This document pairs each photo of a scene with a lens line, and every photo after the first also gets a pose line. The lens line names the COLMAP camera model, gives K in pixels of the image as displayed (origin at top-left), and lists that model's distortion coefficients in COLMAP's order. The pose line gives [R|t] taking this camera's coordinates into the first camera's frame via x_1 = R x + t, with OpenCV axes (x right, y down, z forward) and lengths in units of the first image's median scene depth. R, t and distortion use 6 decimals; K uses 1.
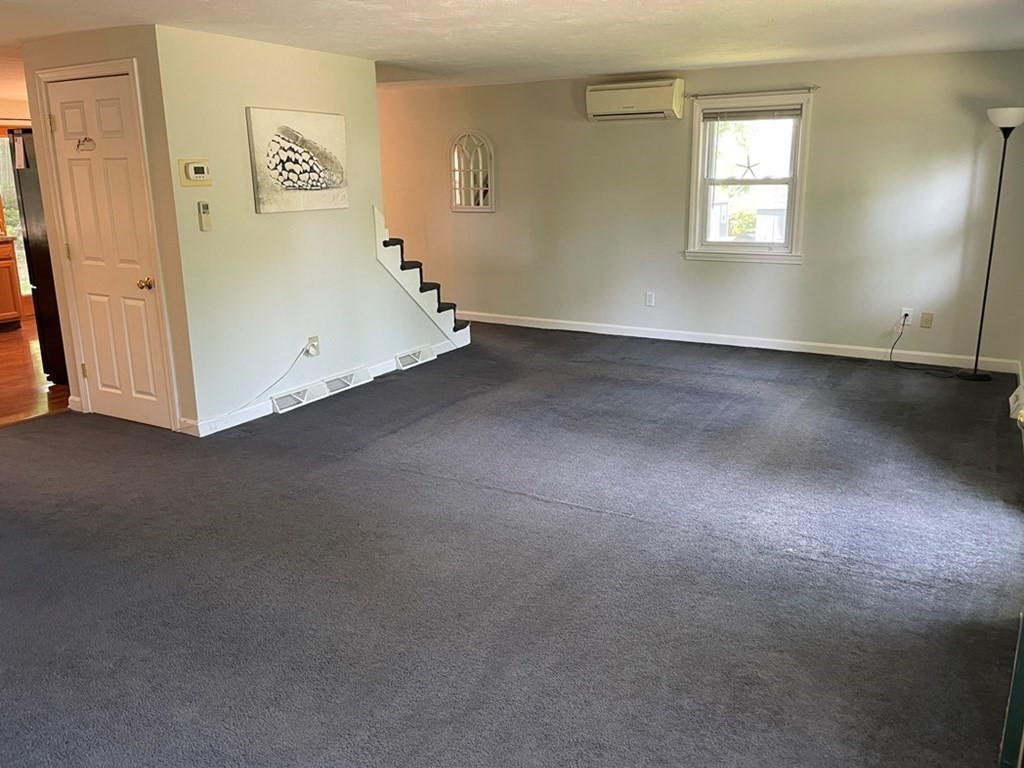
lens RADIAL K [[810.5, 0, 515.0], [0, 810.5, 385.4], [0, 0, 1]] dist [0.063723, -0.069478]
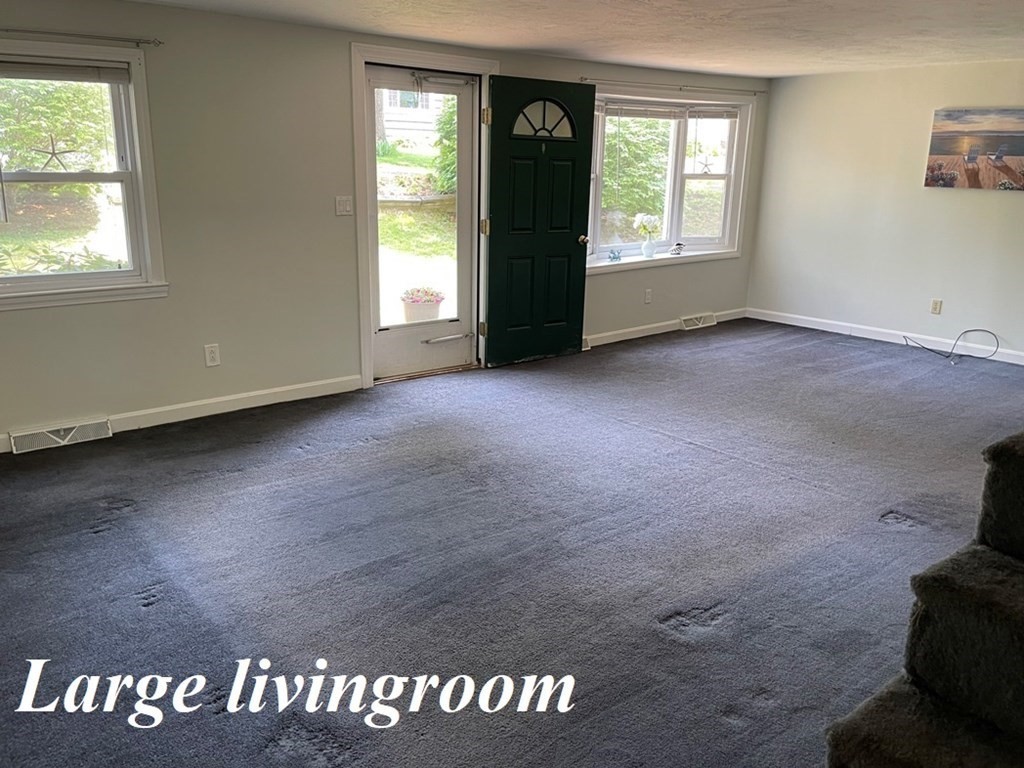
lens RADIAL K [[810.5, 0, 514.7], [0, 810.5, 382.4], [0, 0, 1]] dist [0.063723, -0.069478]
pose [[-0.936452, -0.094868, 0.337726, -0.112462], [0.084418, 0.873503, 0.479444, -0.399901], [-0.340488, 0.477486, -0.809985, 1.504976]]
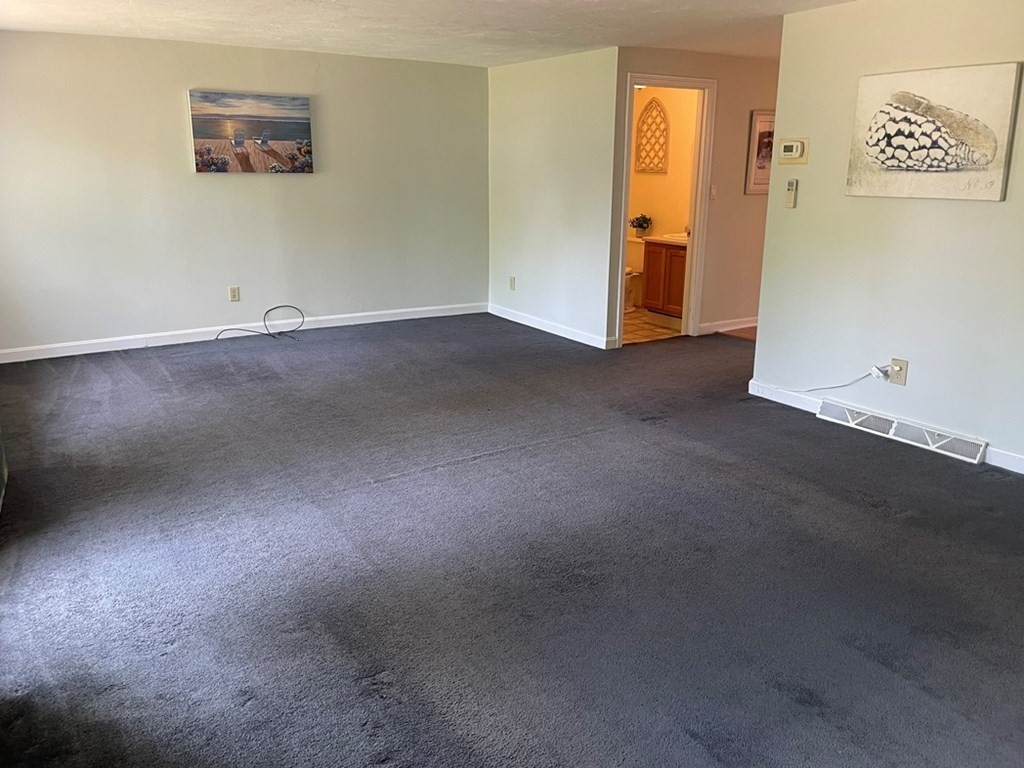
lens RADIAL K [[810.5, 0, 515.6], [0, 810.5, 382.3], [0, 0, 1]] dist [0.063723, -0.069478]
pose [[-0.453249, 0.246900, -0.856508, 0.647726], [-0.219176, 0.900506, 0.375567, -0.274414], [0.864018, 0.357952, -0.354038, 1.041280]]
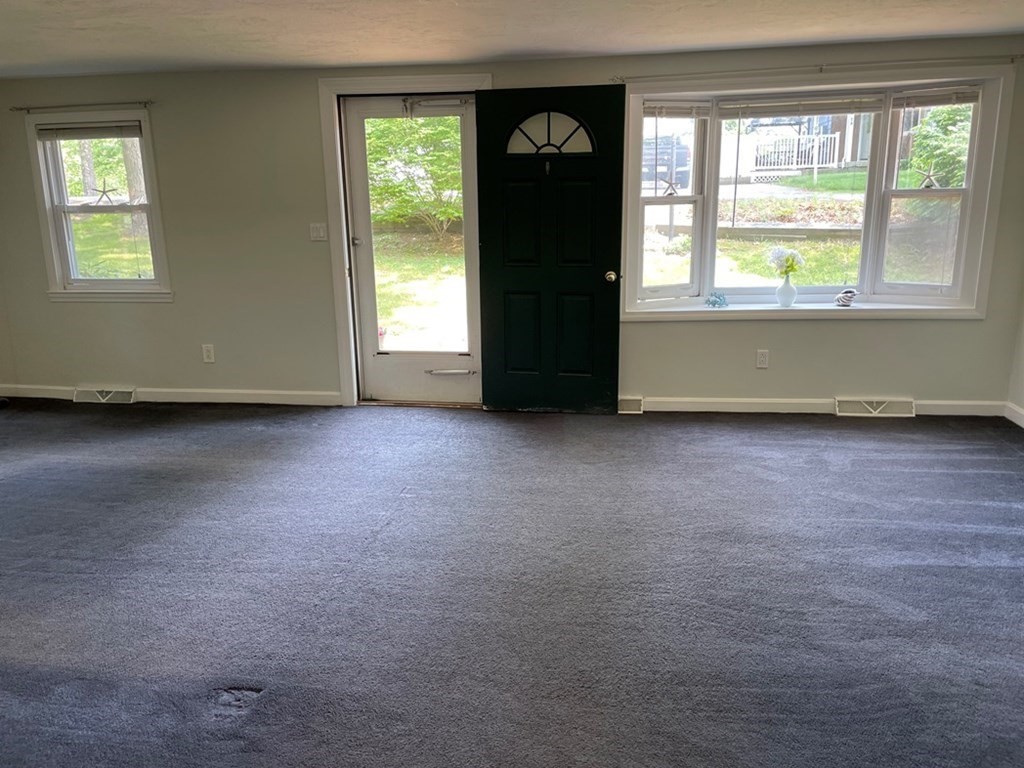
lens RADIAL K [[777.8, 0, 502.4], [0, 777.8, 381.5], [0, 0, 1]] dist [0.086740, -0.119919]
pose [[-0.368528, -0.200156, 0.907813, -0.621973], [0.257577, 0.916326, 0.306596, -0.198721], [-0.893220, 0.346821, -0.286136, 0.802862]]
